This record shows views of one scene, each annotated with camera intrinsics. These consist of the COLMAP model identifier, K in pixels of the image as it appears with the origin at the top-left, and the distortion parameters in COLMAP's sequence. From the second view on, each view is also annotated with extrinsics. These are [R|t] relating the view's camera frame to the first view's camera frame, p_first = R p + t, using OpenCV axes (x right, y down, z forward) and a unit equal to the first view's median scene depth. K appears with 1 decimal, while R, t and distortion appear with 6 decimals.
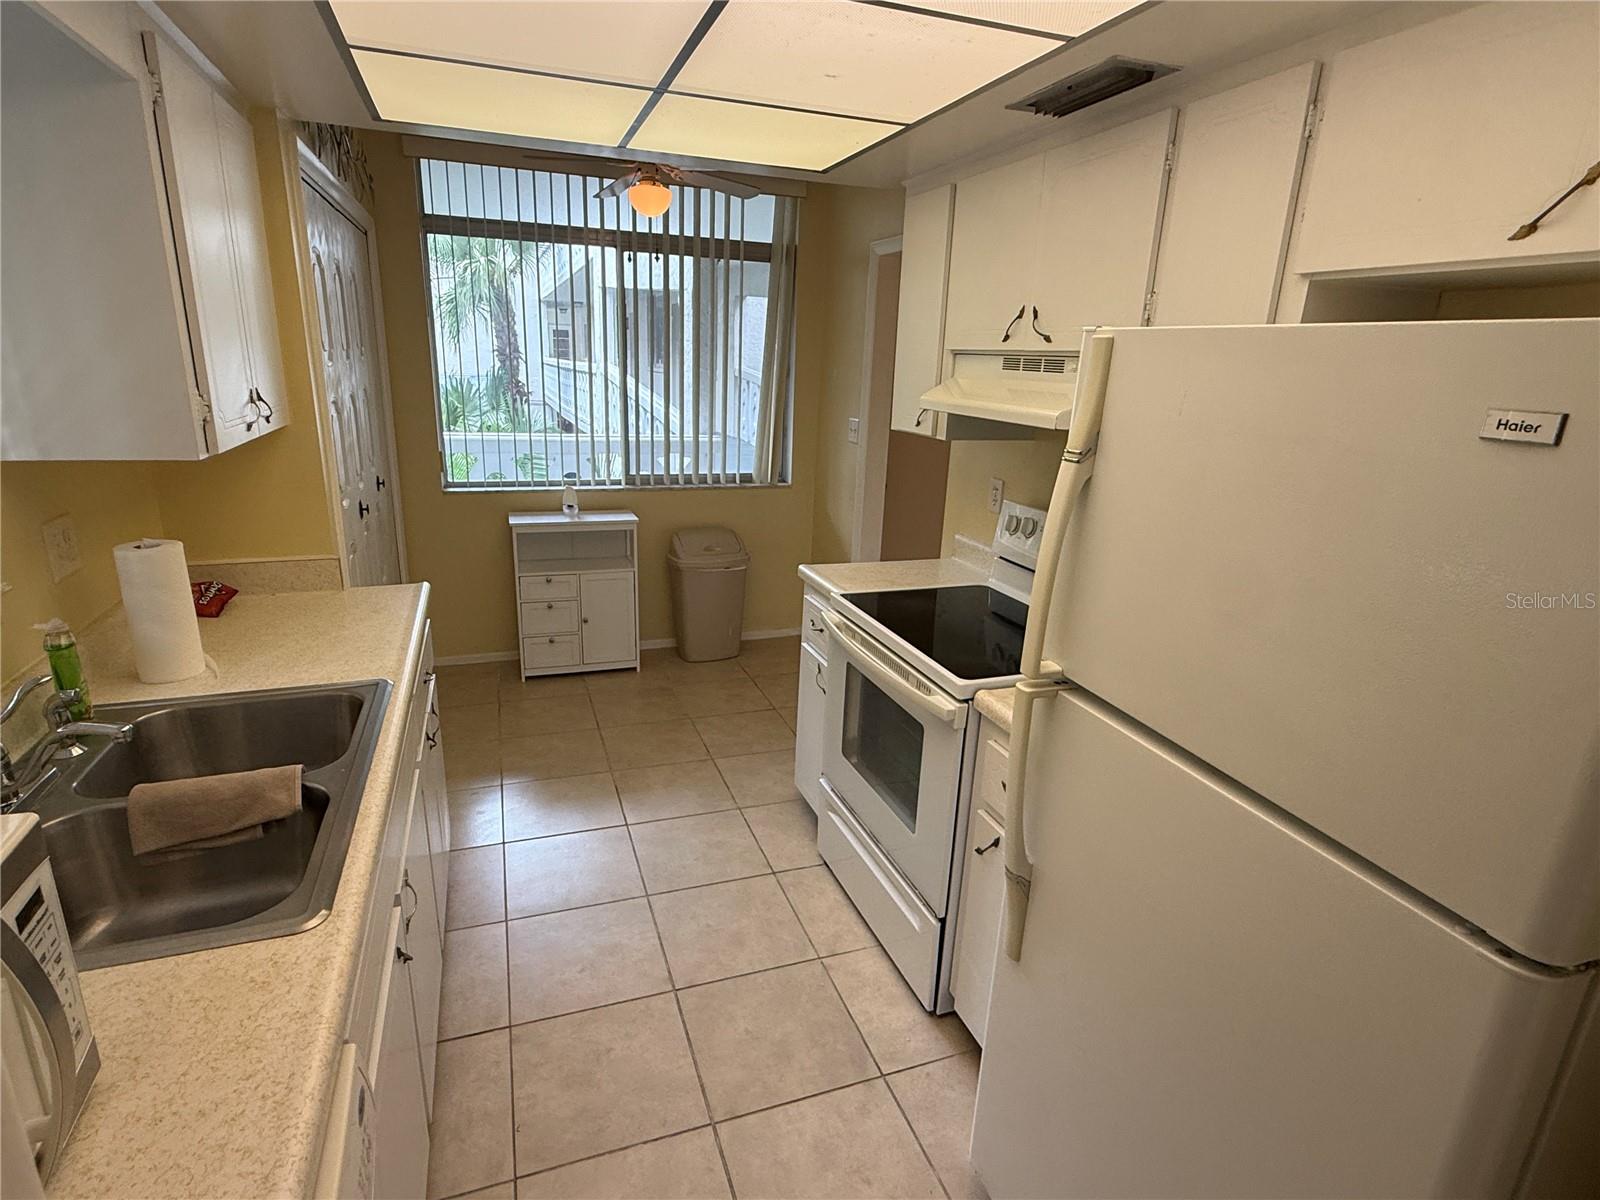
lens RADIAL K [[820.8, 0, 800.1], [0, 820.8, 603.3], [0, 0, 1]] dist [-0.043899, -0.000331]
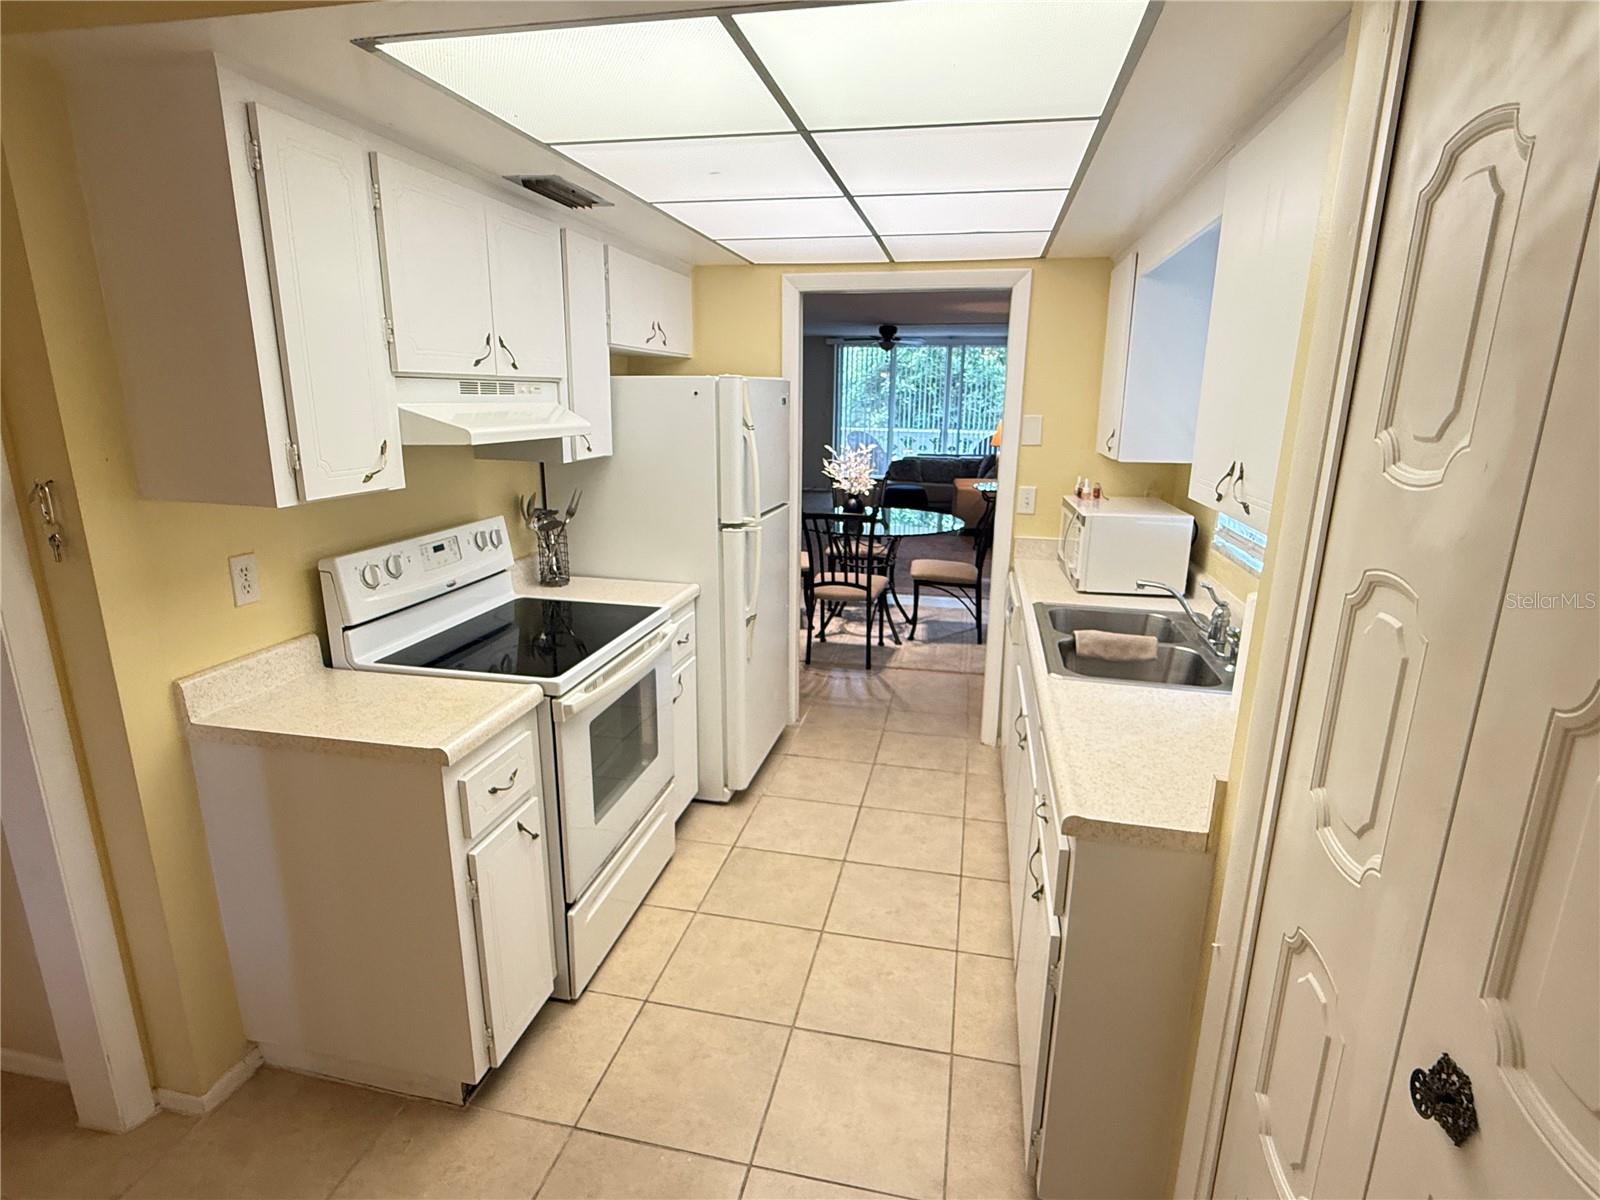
lens RADIAL K [[820.8, 0, 808.7], [0, 820.8, 617.7], [0, 0, 1]] dist [-0.043899, -0.000331]
pose [[-0.853067, -0.177254, 0.490772, -0.657553], [0.105169, 0.862828, 0.494436, -0.517715], [-0.511093, 0.473401, -0.717409, 1.697861]]
